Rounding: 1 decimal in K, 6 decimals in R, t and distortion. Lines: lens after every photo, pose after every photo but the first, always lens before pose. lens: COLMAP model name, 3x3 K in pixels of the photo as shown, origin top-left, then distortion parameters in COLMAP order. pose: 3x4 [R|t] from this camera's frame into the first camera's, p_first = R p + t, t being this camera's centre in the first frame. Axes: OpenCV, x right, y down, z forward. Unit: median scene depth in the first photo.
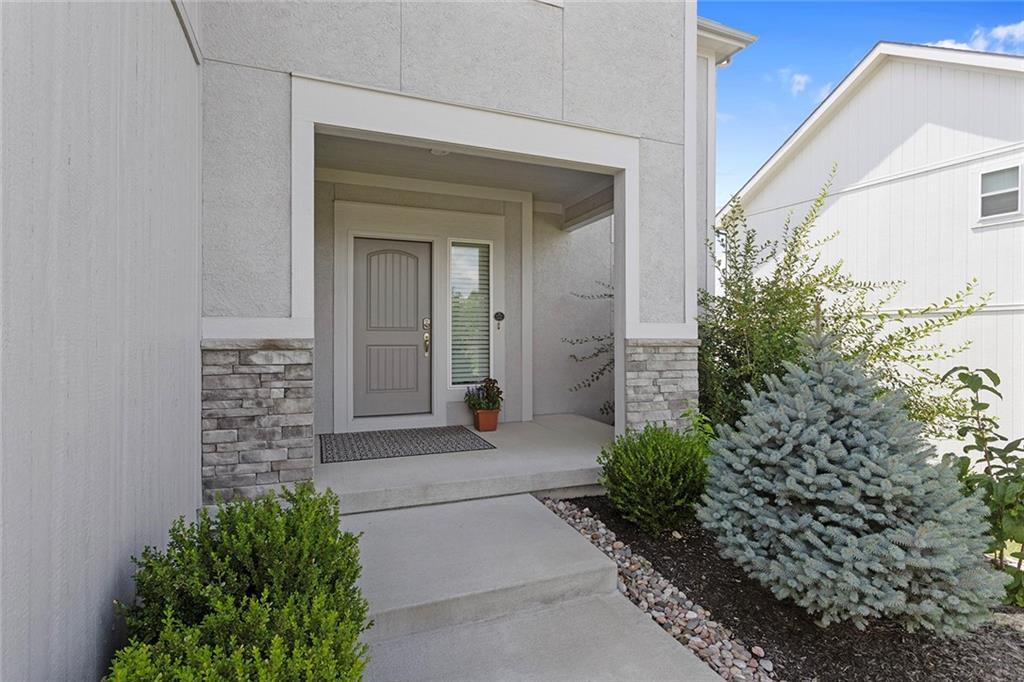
lens RADIAL K [[493.0, 0, 511.1], [0, 493.0, 338.8], [0, 0, 1]] dist [0.004847, 0.001290]
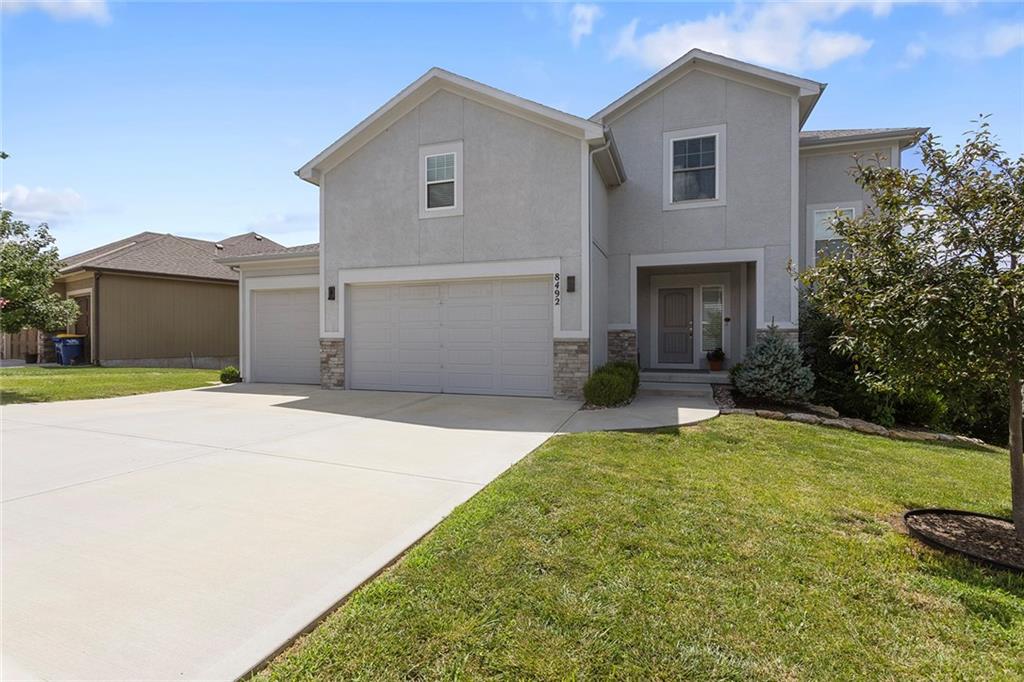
lens RADIAL K [[493.0, 0, 503.3], [0, 493.0, 338.5], [0, 0, 1]] dist [0.004847, 0.001290]
pose [[0.745487, 0.001118, -0.666519, 1.073657], [-0.001054, 0.999999, 0.000498, 0.055684], [0.666519, 0.000332, 0.745488, -1.951516]]
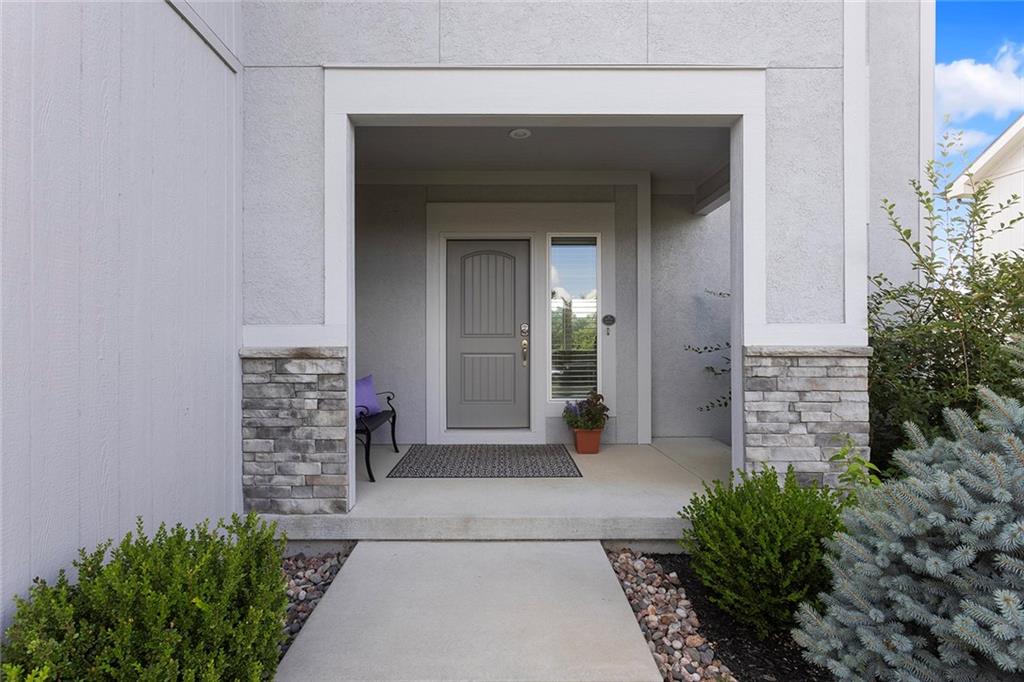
lens RADIAL K [[493.0, 0, 507.3], [0, 493.0, 345.3], [0, 0, 1]] dist [0.004847, 0.001290]
pose [[0.932716, -0.001721, -0.360608, 0.193301], [0.001480, 0.999998, -0.000946, -0.001364], [0.360609, 0.000348, 0.932717, 0.215580]]
